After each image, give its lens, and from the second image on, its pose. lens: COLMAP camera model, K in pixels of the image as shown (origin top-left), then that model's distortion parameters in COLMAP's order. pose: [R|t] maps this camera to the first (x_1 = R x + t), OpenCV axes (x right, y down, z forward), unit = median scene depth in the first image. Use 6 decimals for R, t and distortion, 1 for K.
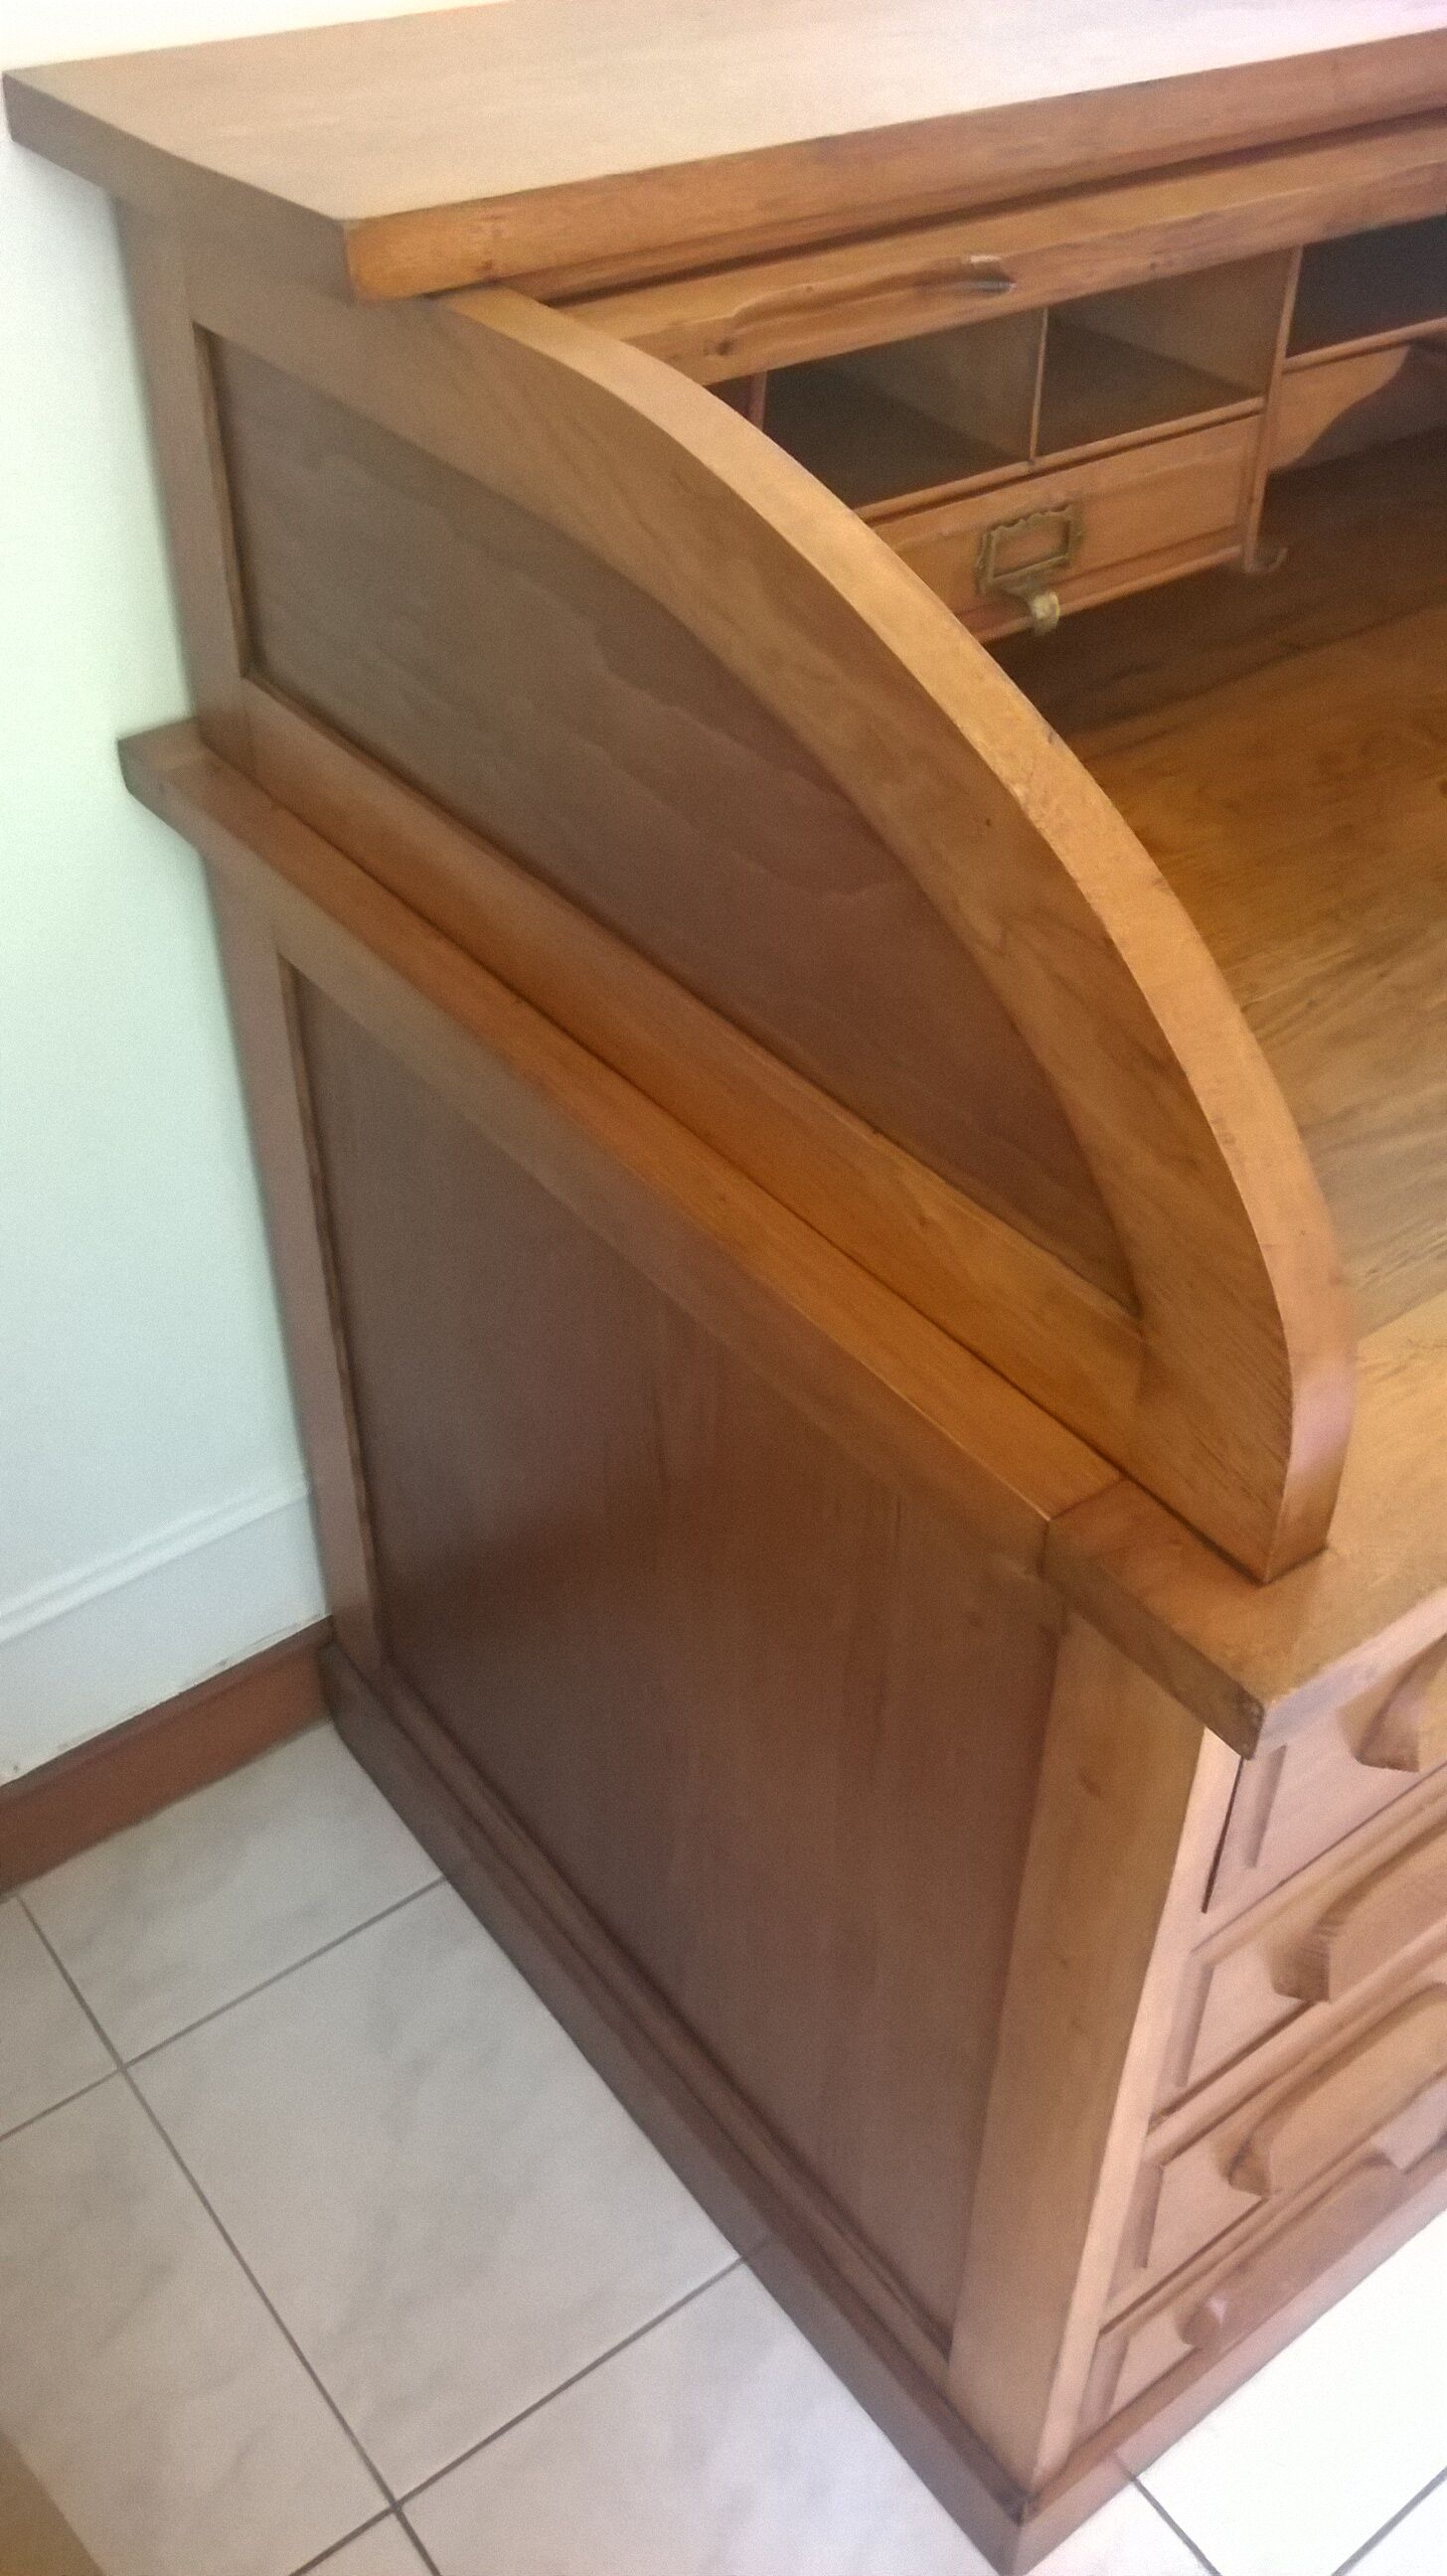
lens RADIAL K [[2278.8, 0, 731.6], [0, 2278.8, 1251.3], [0, 0, 1]] dist [0.063729, -0.227088]
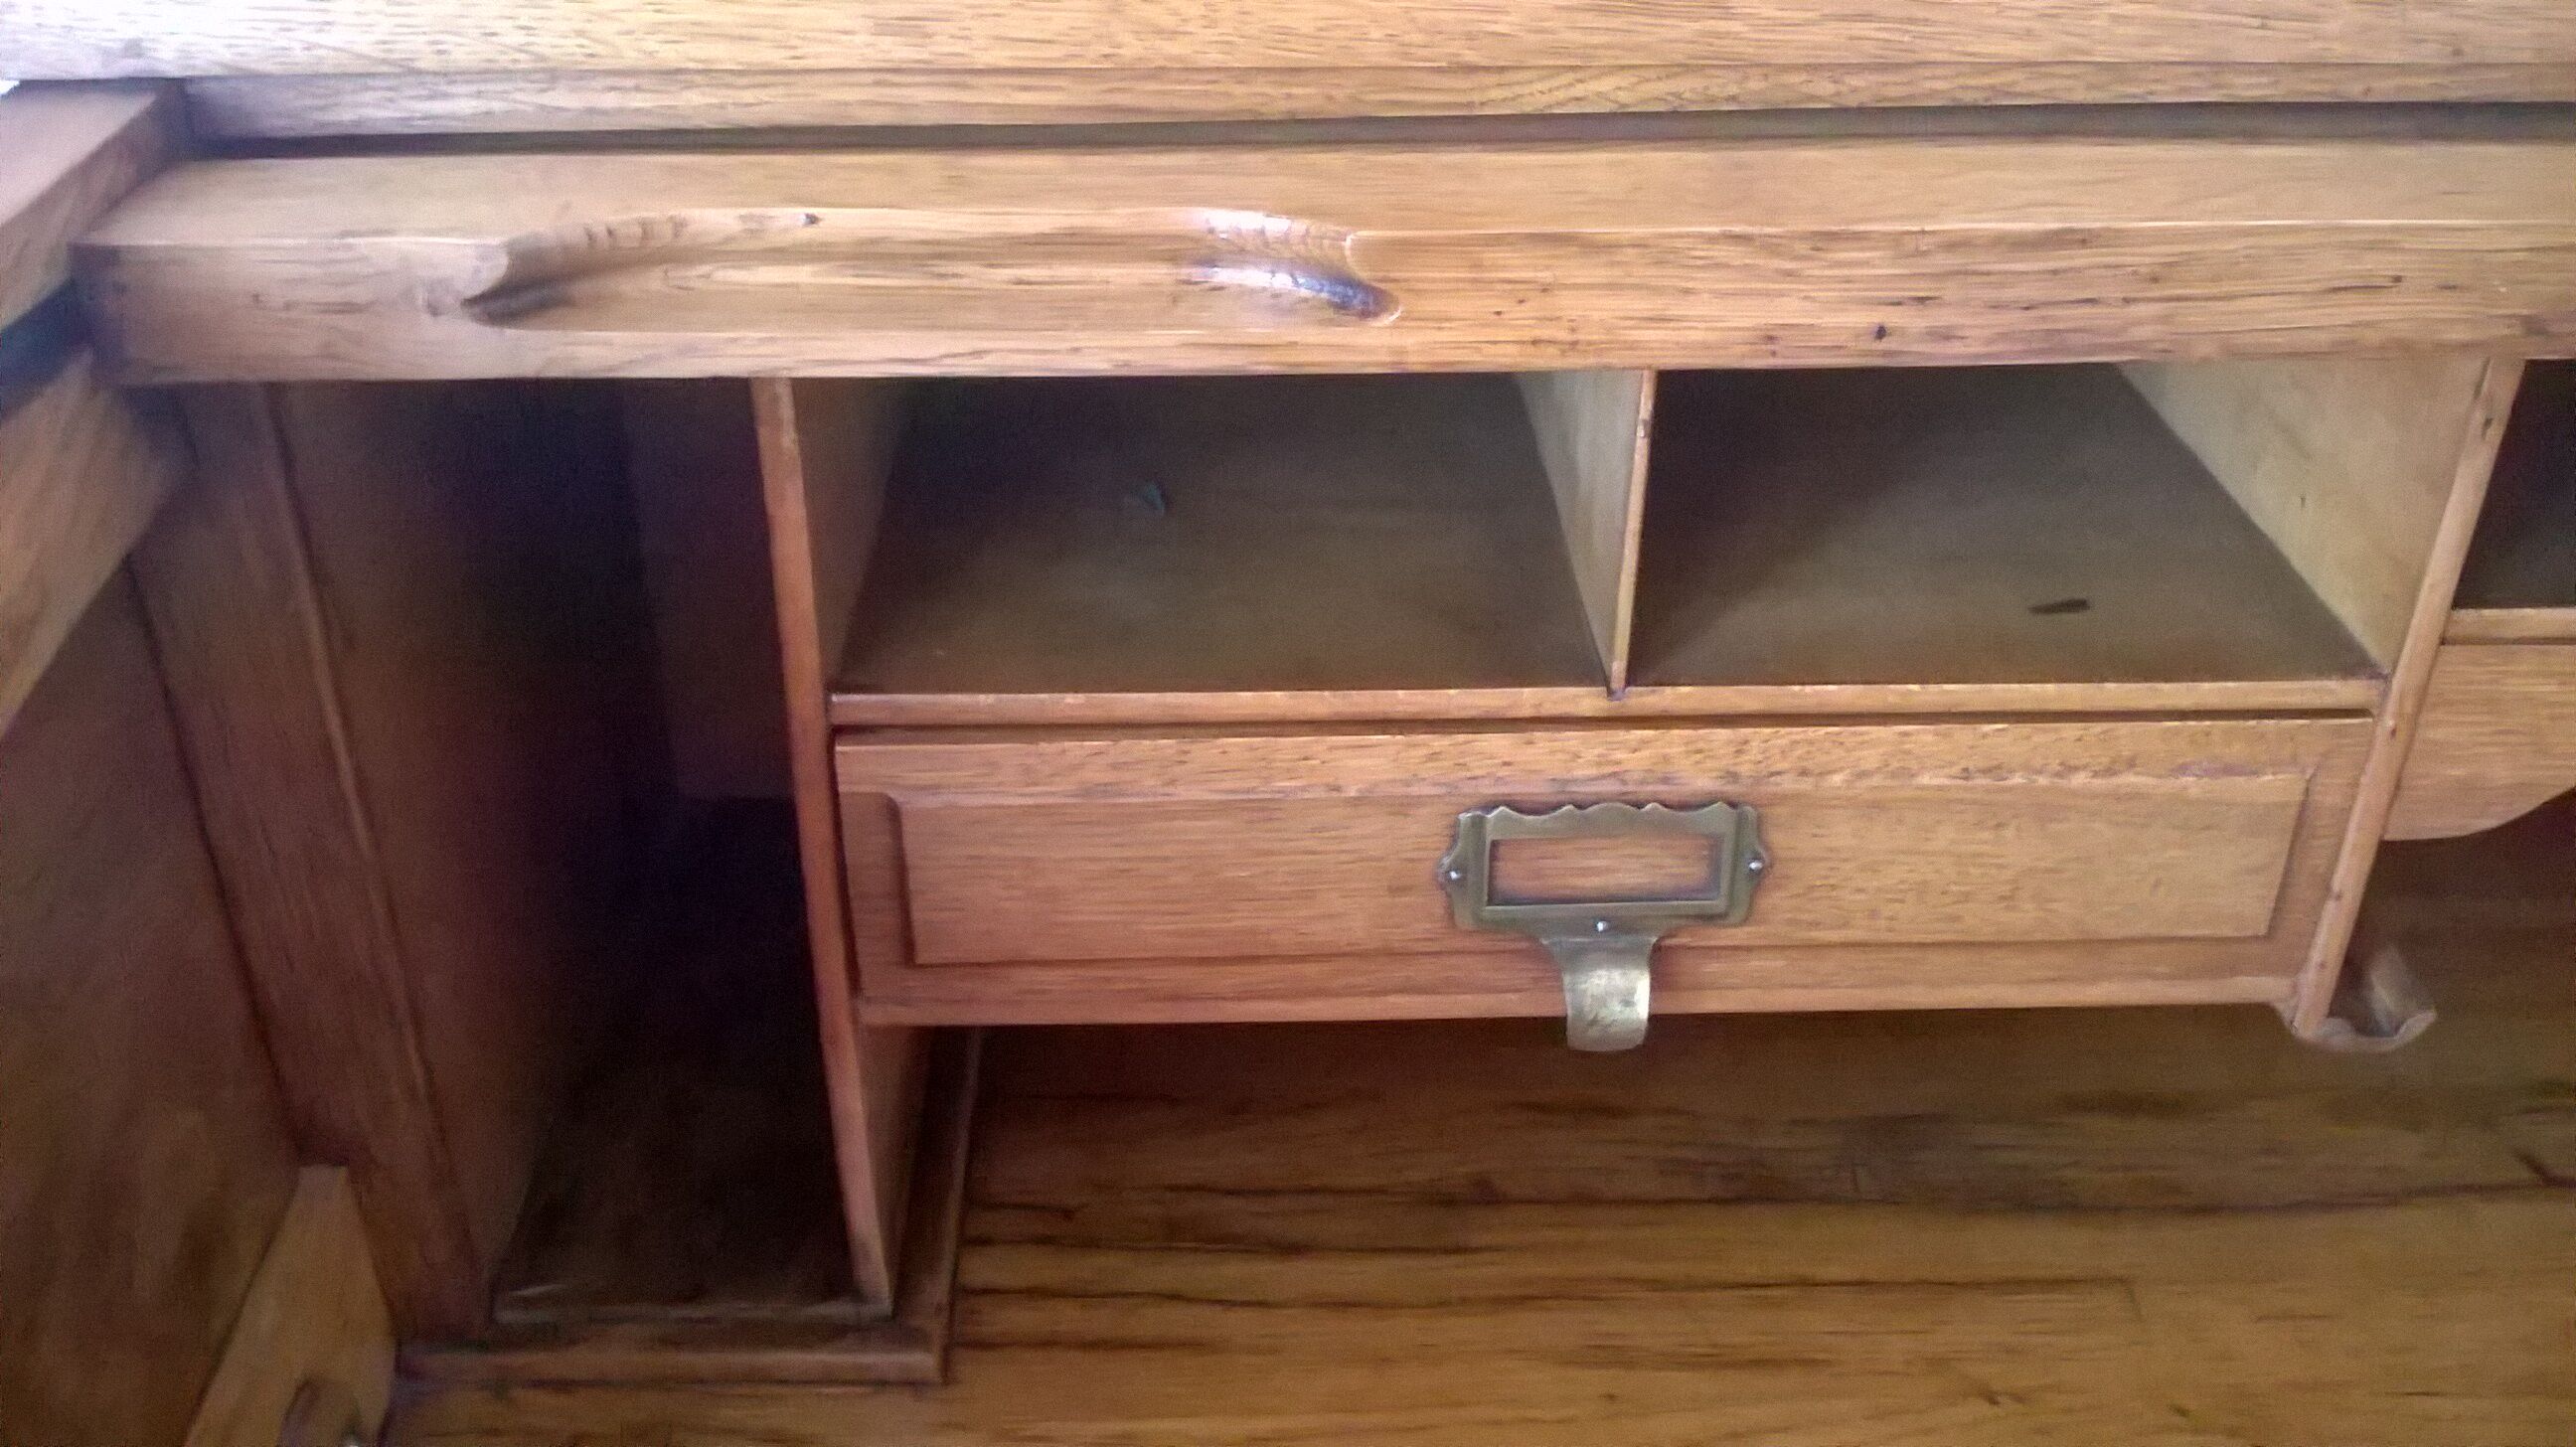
lens RADIAL K [[2278.8, 0, 1288.0], [0, 2278.8, 723.5], [0, 0, 1]] dist [0.063729, -0.227088]
pose [[0.819991, 0.294286, -0.490929, 0.290012], [-0.355488, 0.934068, -0.033842, -0.297691], [0.448602, 0.202270, 0.870542, 0.585956]]
